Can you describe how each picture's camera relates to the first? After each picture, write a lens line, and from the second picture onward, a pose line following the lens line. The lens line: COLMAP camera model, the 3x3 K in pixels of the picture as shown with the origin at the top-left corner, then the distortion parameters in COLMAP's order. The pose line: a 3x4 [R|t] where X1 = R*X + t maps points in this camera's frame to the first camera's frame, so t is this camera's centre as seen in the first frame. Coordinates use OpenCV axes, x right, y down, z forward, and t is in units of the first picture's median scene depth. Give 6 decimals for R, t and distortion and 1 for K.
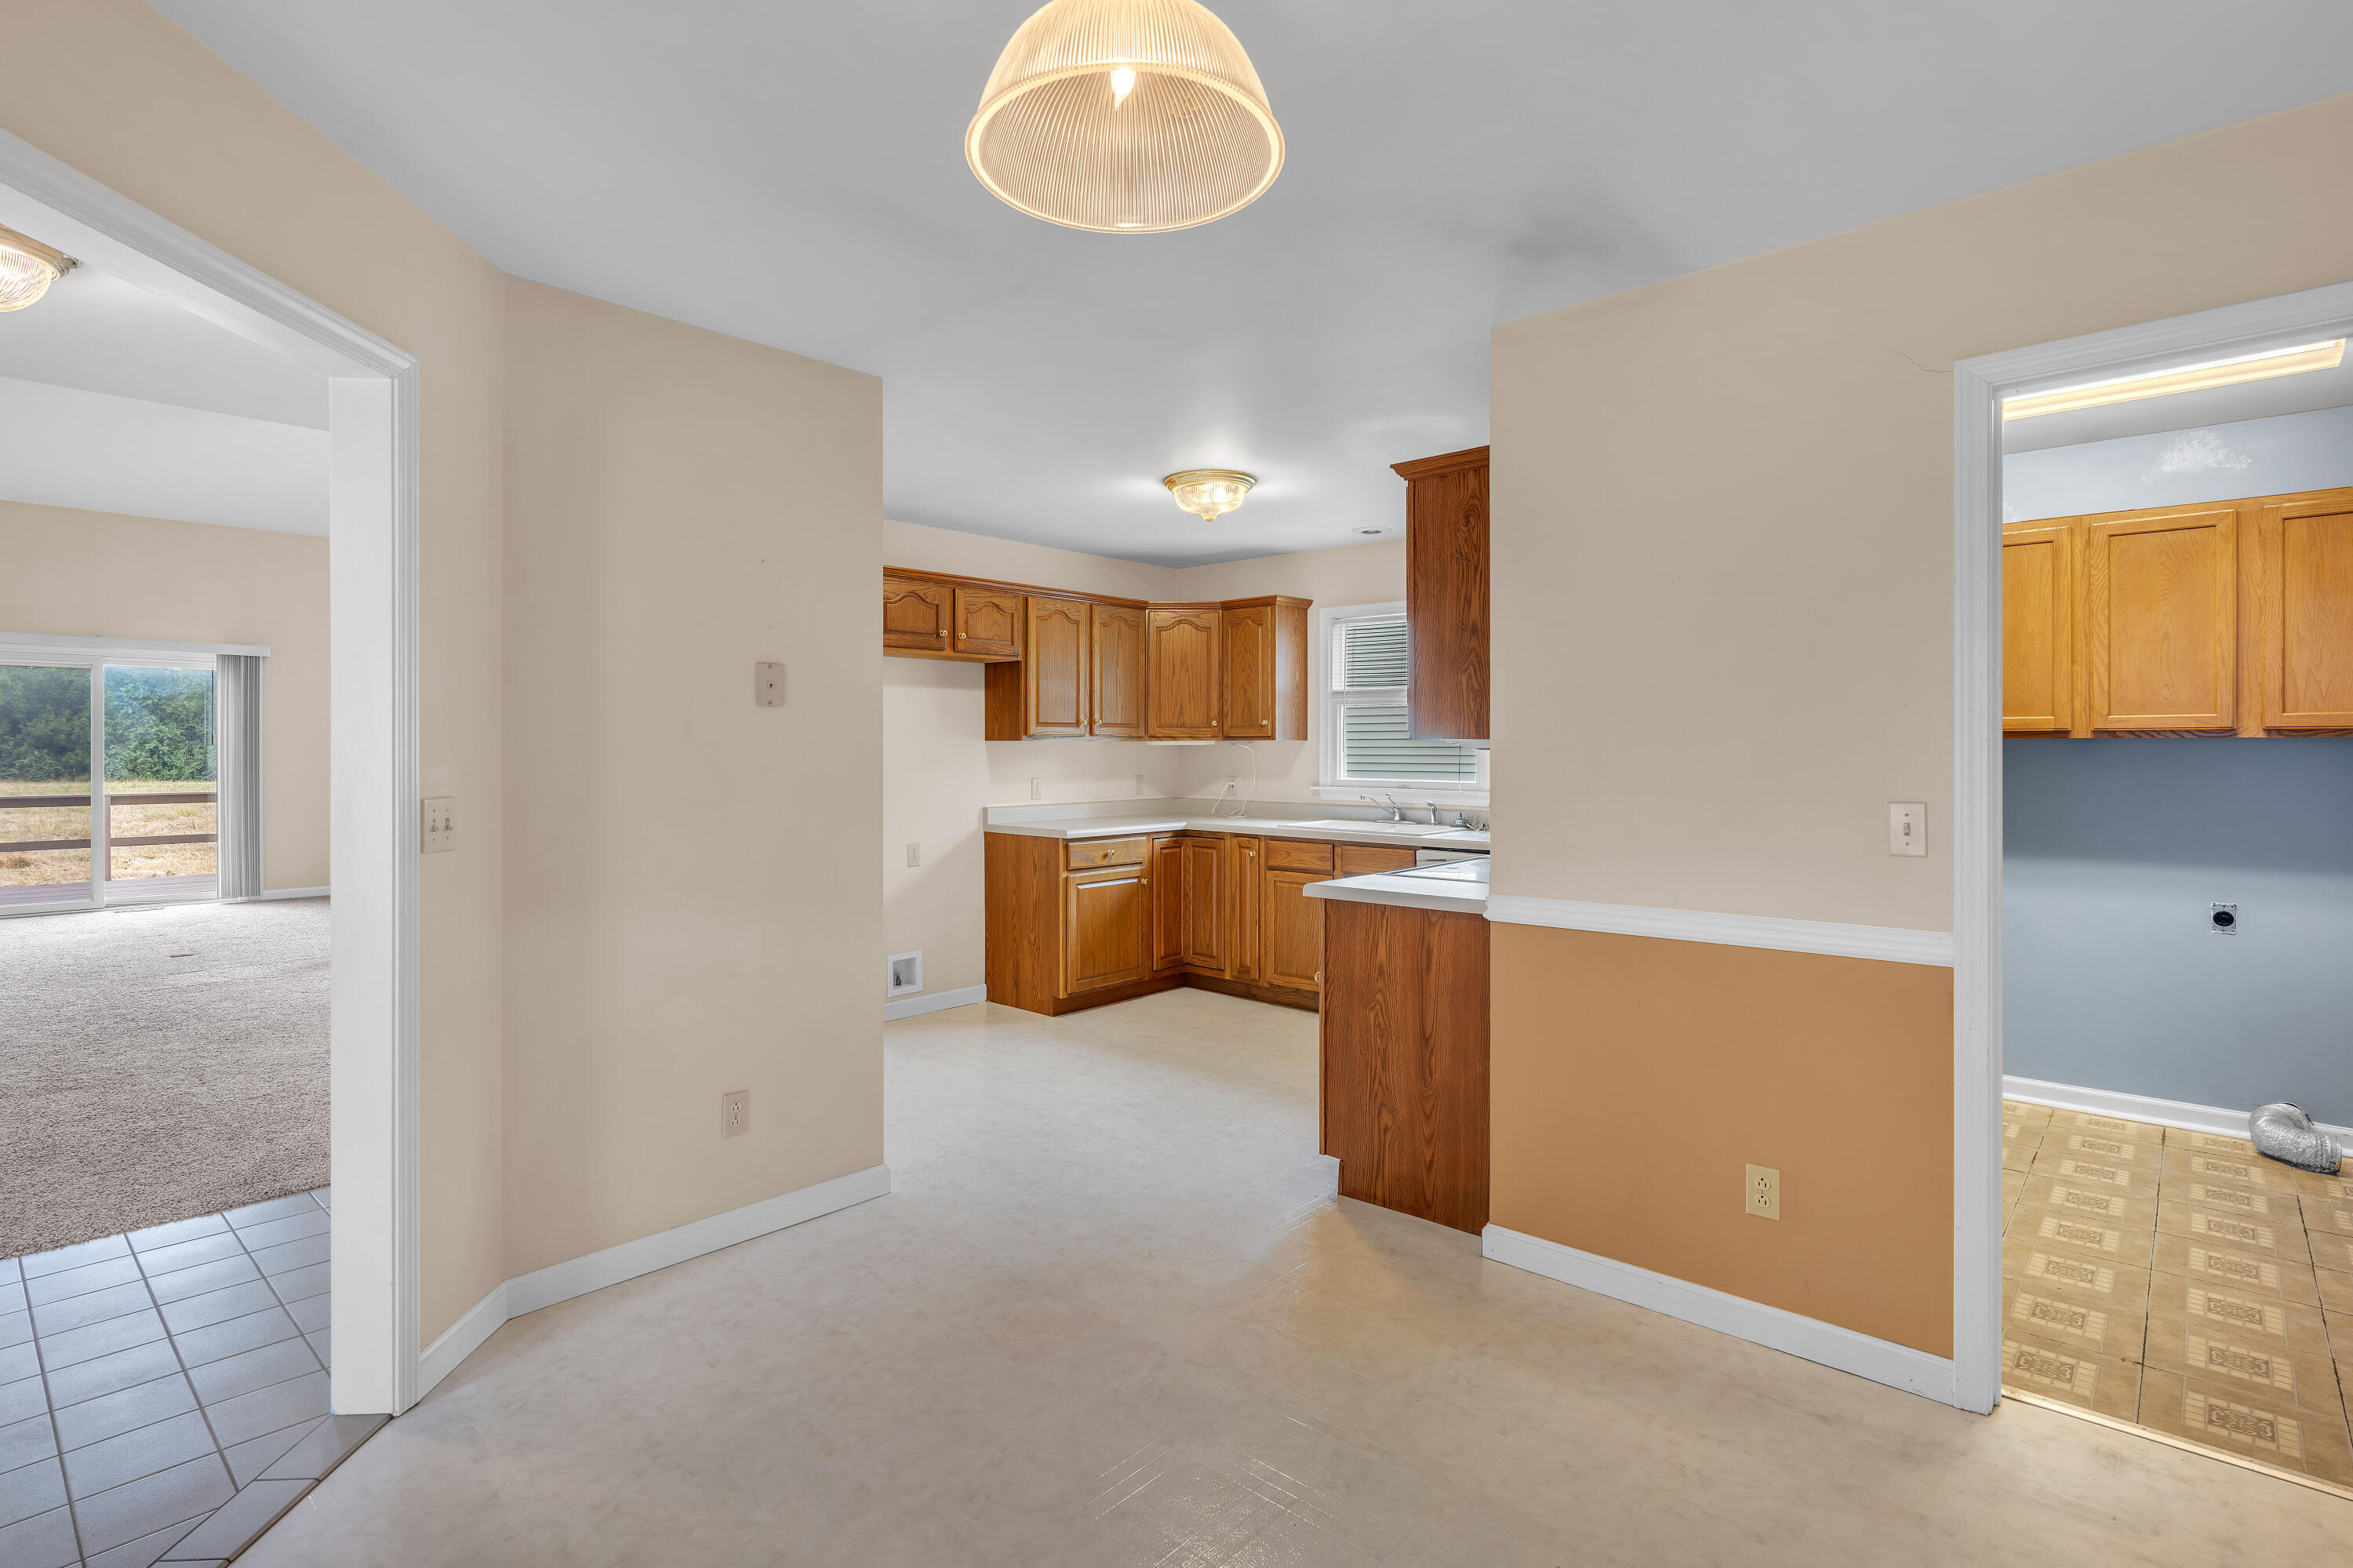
lens RADIAL K [[1137.3, 0, 1158.3], [0, 1137.3, 758.7], [0, 0, 1]] dist [-0.000428, -0.000224]
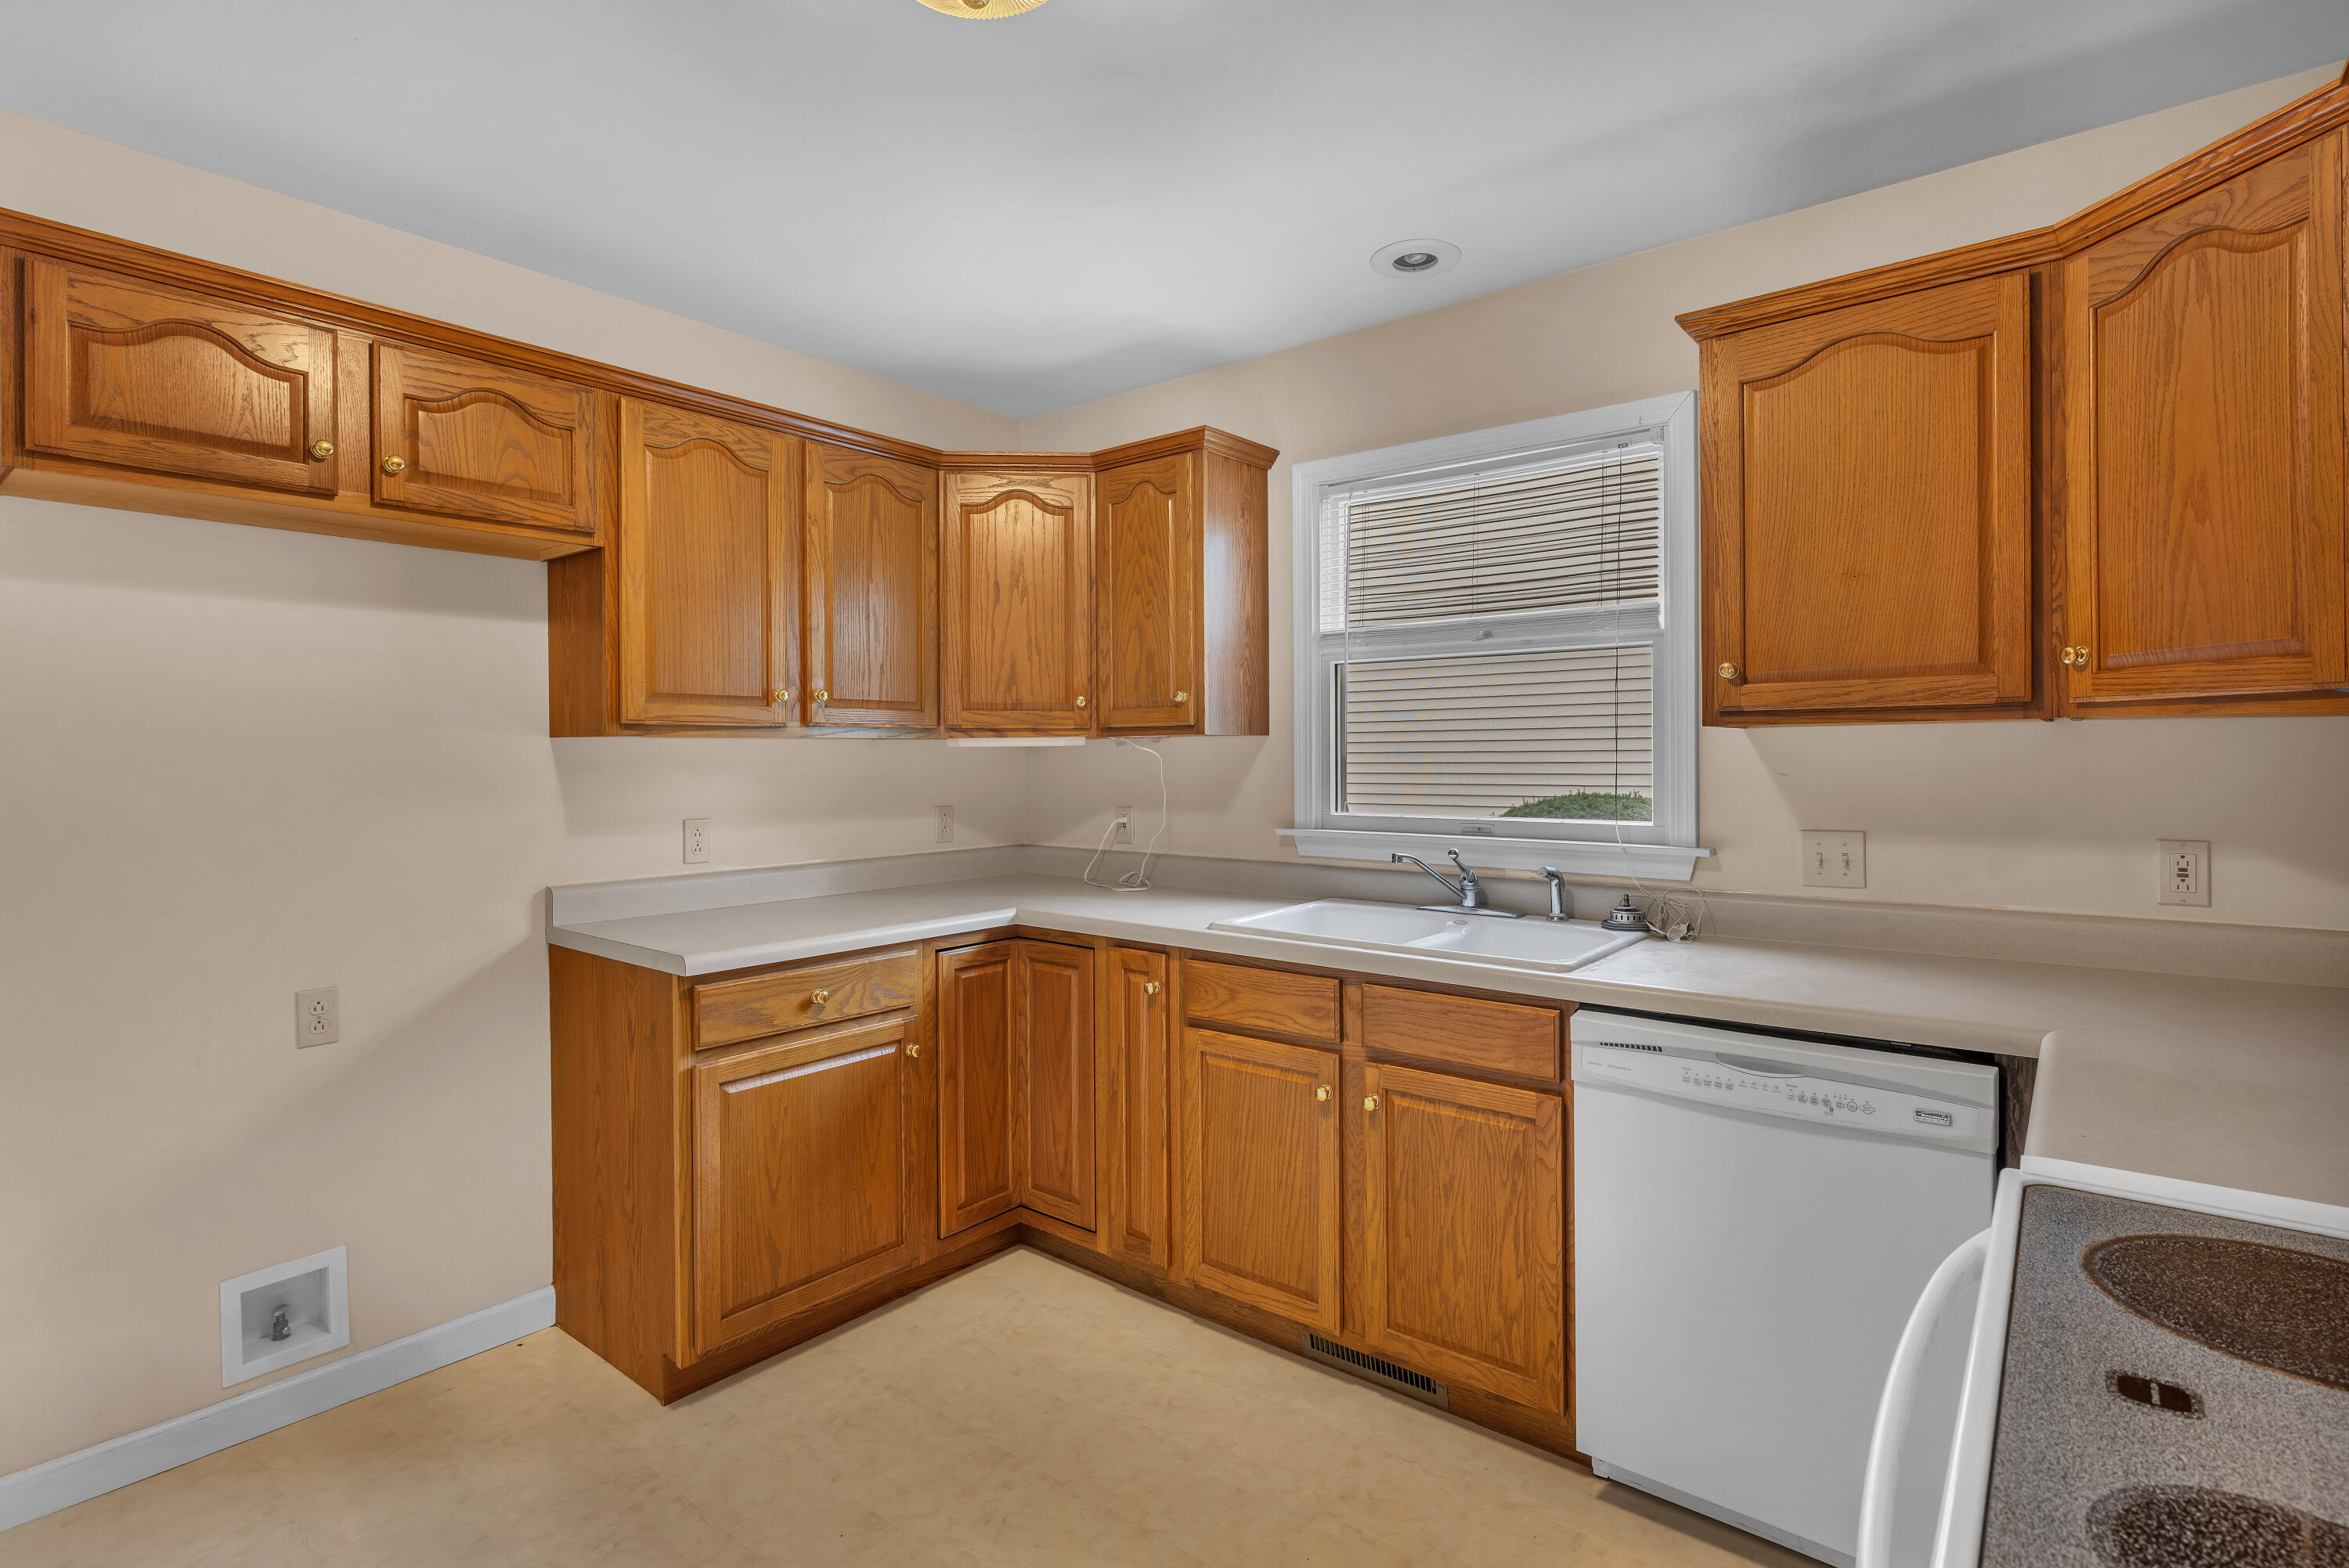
lens RADIAL K [[1135.2, 0, 1180.2], [0, 1135.2, 777.6], [0, 0, 1]] dist [-0.000428, -0.000224]
pose [[0.997470, -0.007691, 0.070676, 0.060786], [0.007251, 0.999953, 0.006470, -0.001160], [-0.070722, -0.005941, 0.997478, 0.540014]]
